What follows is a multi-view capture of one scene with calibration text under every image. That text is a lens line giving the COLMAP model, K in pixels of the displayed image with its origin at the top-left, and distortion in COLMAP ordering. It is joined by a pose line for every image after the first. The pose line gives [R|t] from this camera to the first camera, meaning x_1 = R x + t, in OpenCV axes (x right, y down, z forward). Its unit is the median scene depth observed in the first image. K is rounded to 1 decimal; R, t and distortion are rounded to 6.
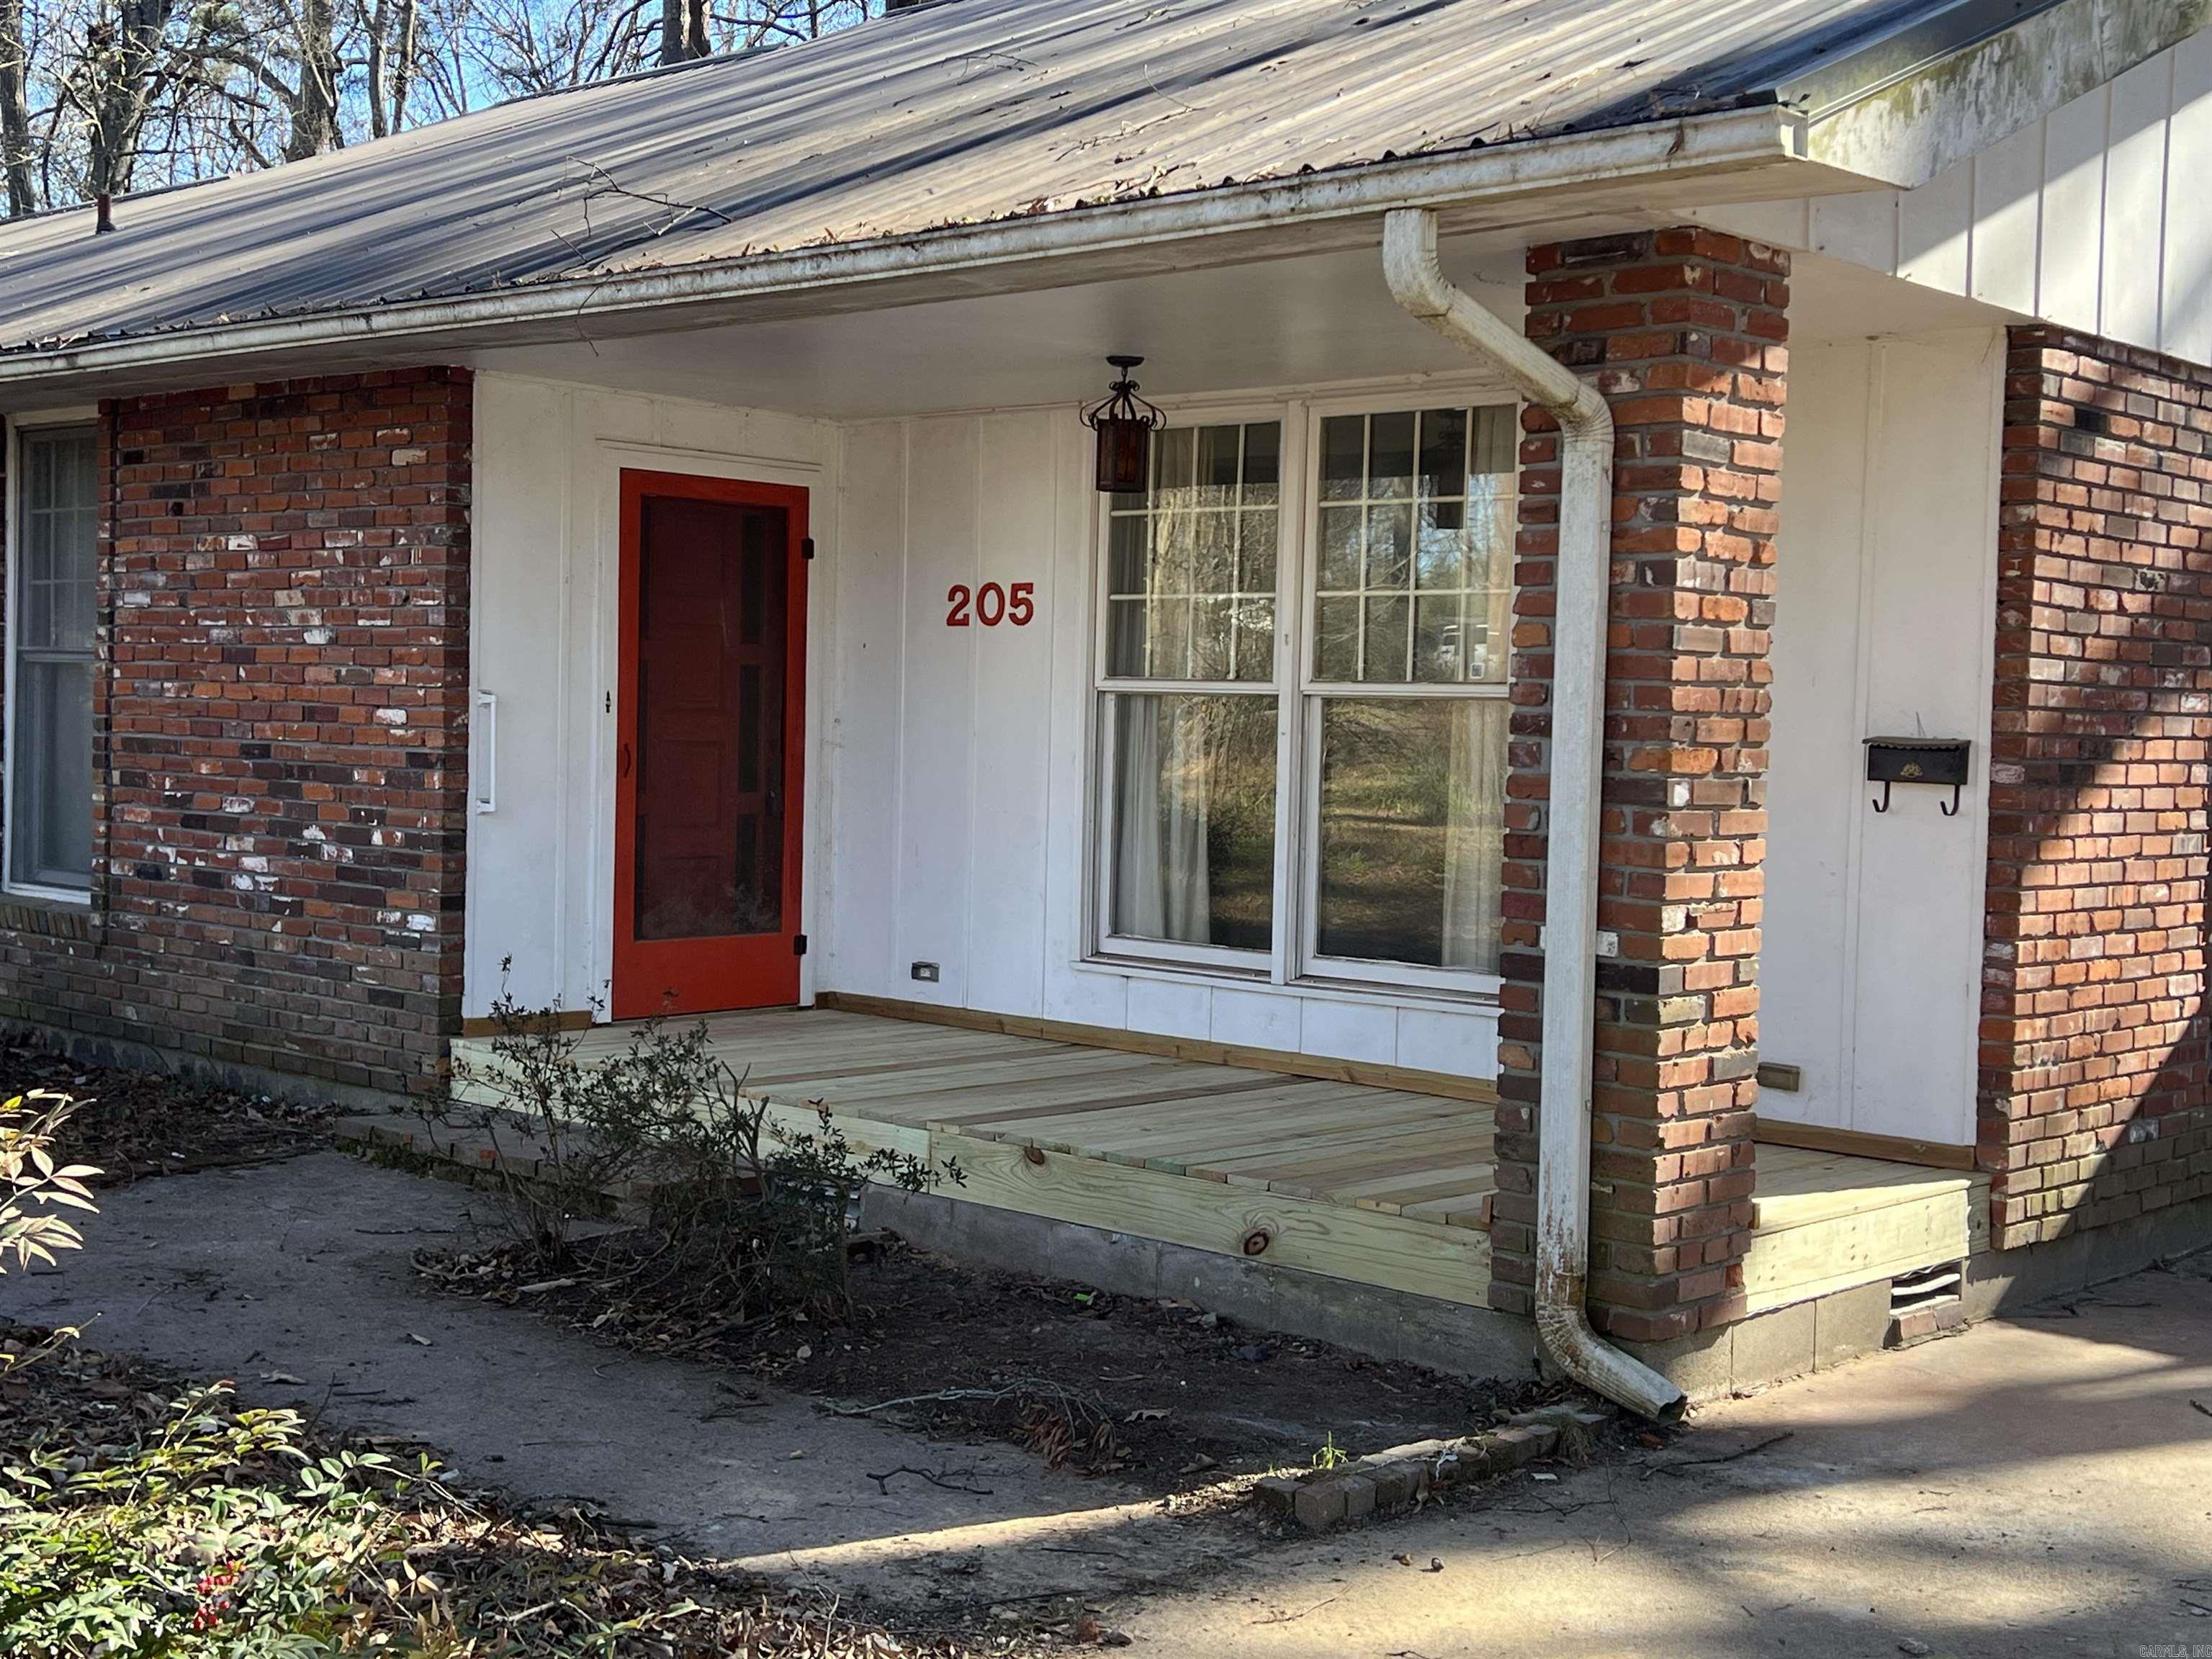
lens RADIAL K [[2808.5, 0, 1106.0], [0, 2808.5, 829.5], [0, 0, 1]] dist [0.223975, -0.701919]
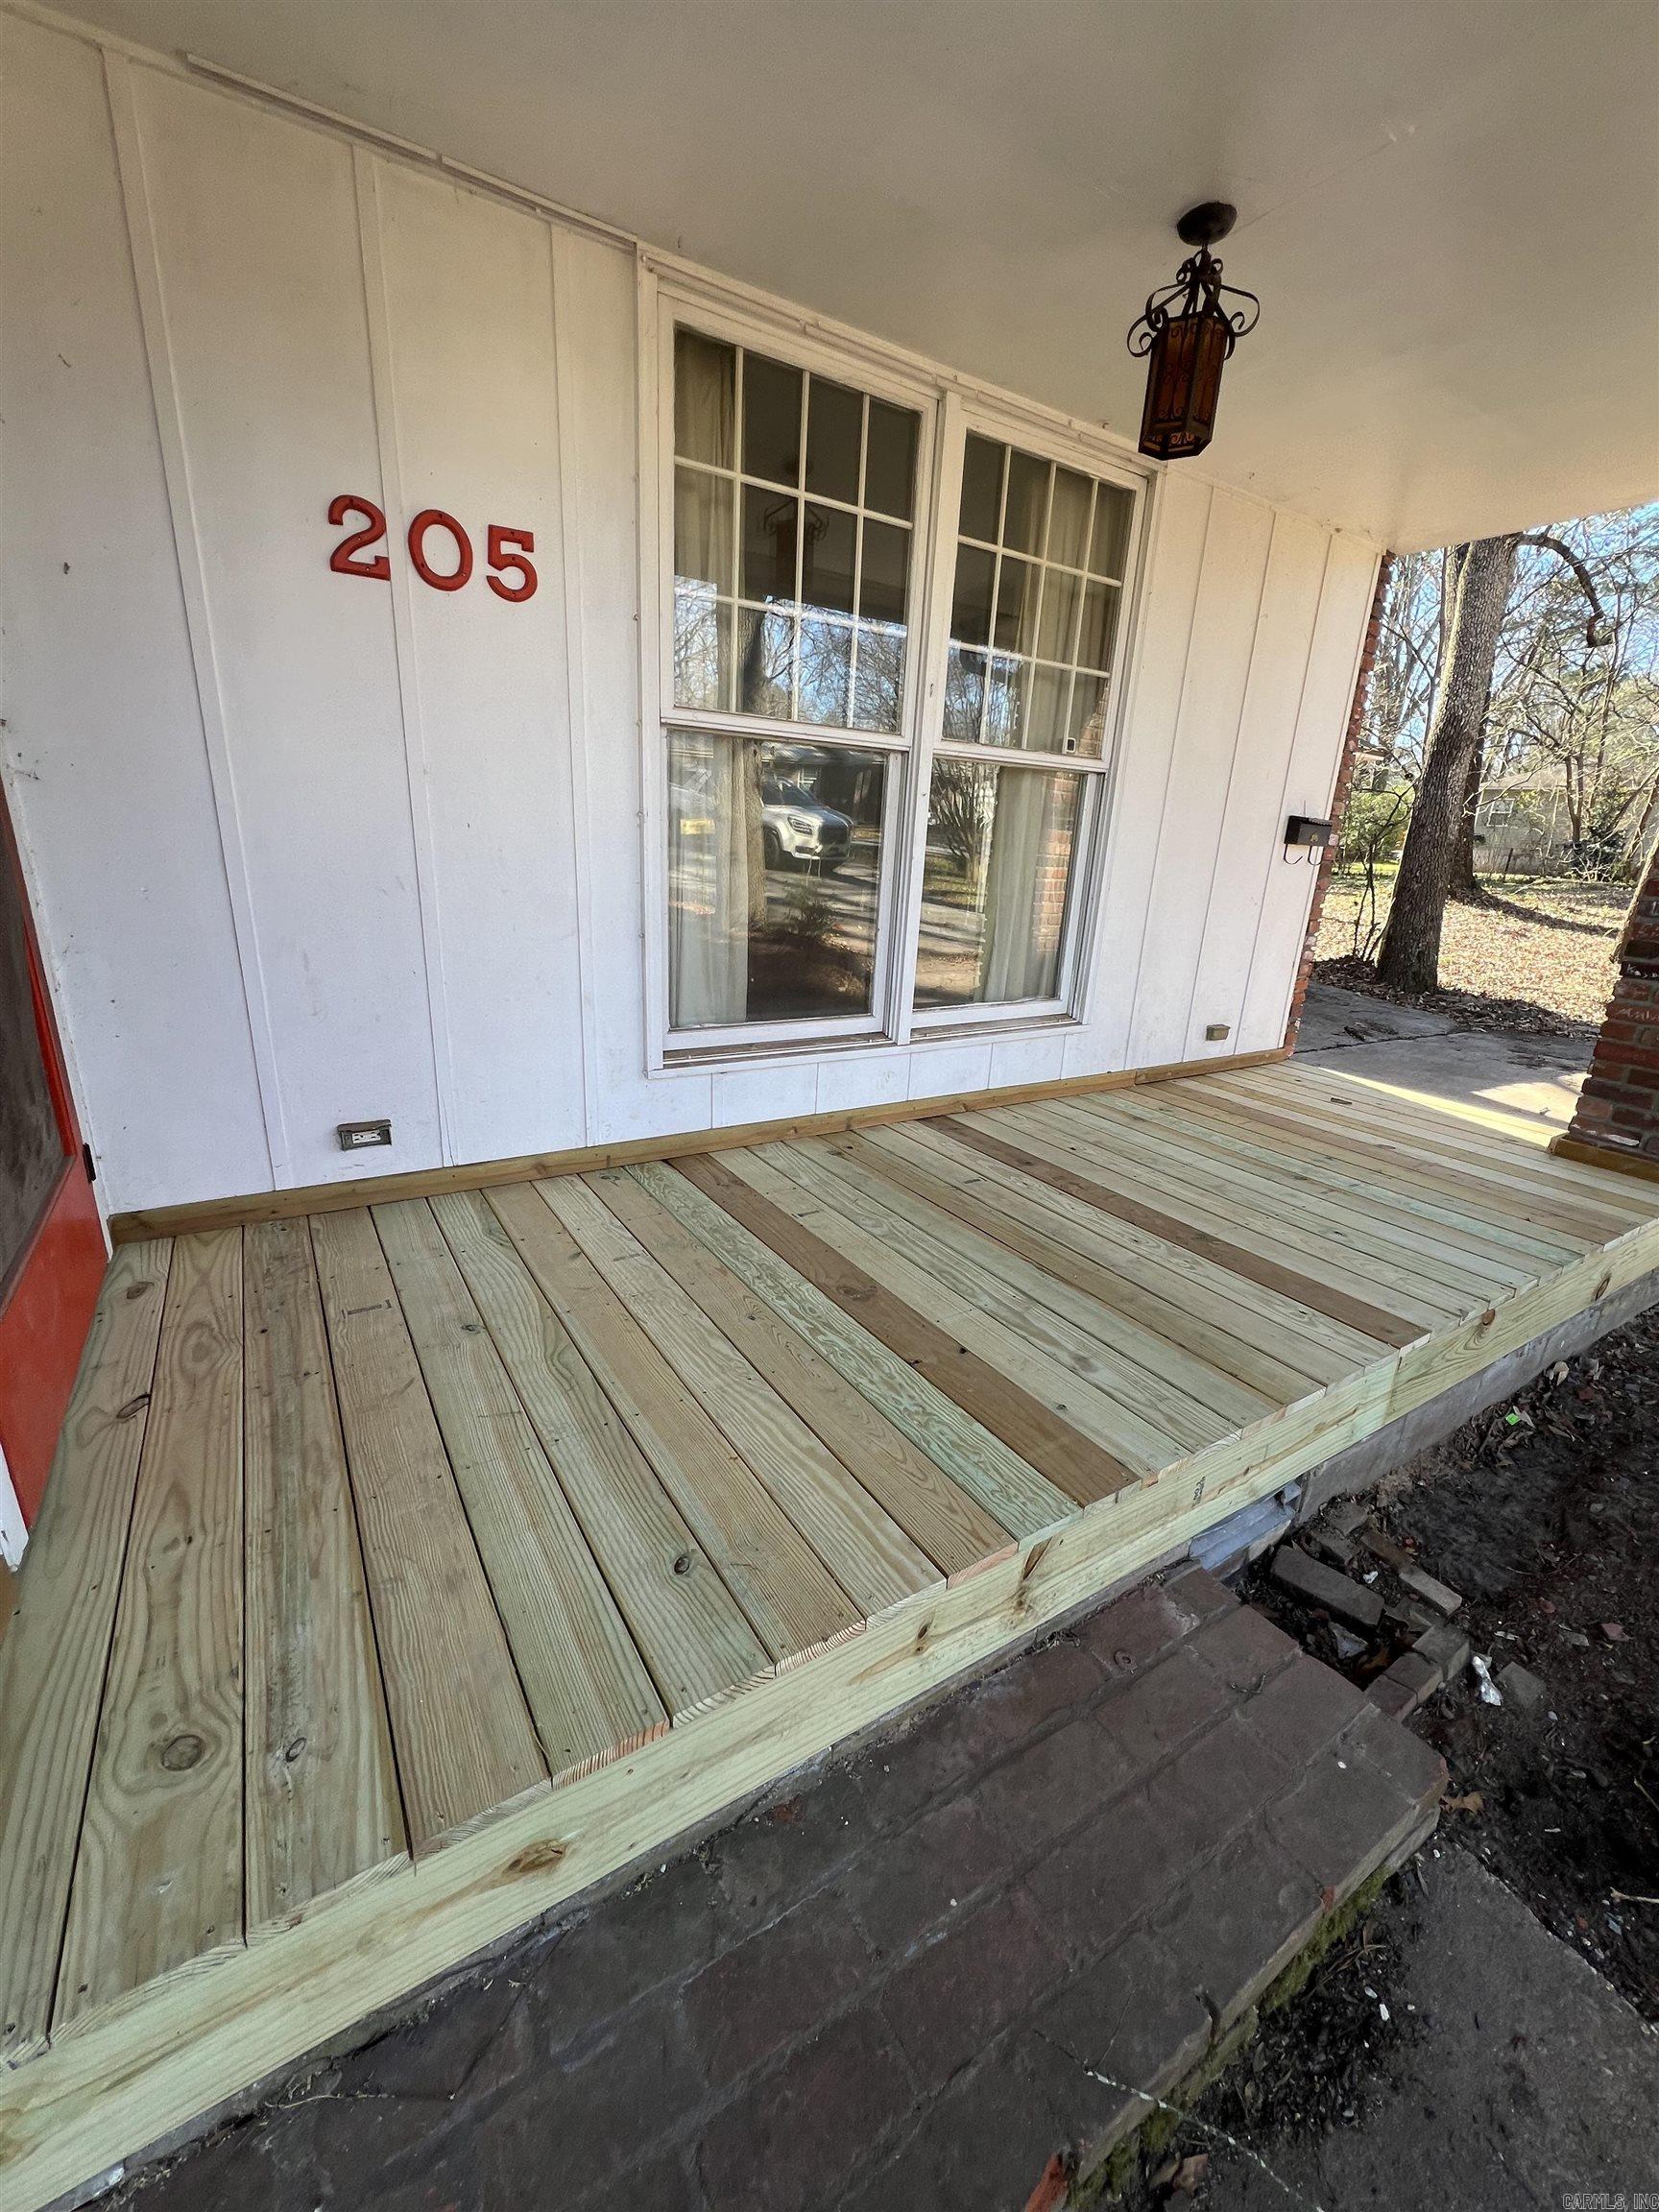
lens RADIAL K [[896.2, 0, 829.5], [0, 896.2, 1106.0], [0, 0, 1]] dist [-0.000876, 0.000078]
pose [[0.269524, -0.296743, 0.916133, -0.238625], [-0.006598, 0.950748, 0.309896, -0.025294], [-0.962971, -0.089570, 0.254292, 0.862498]]
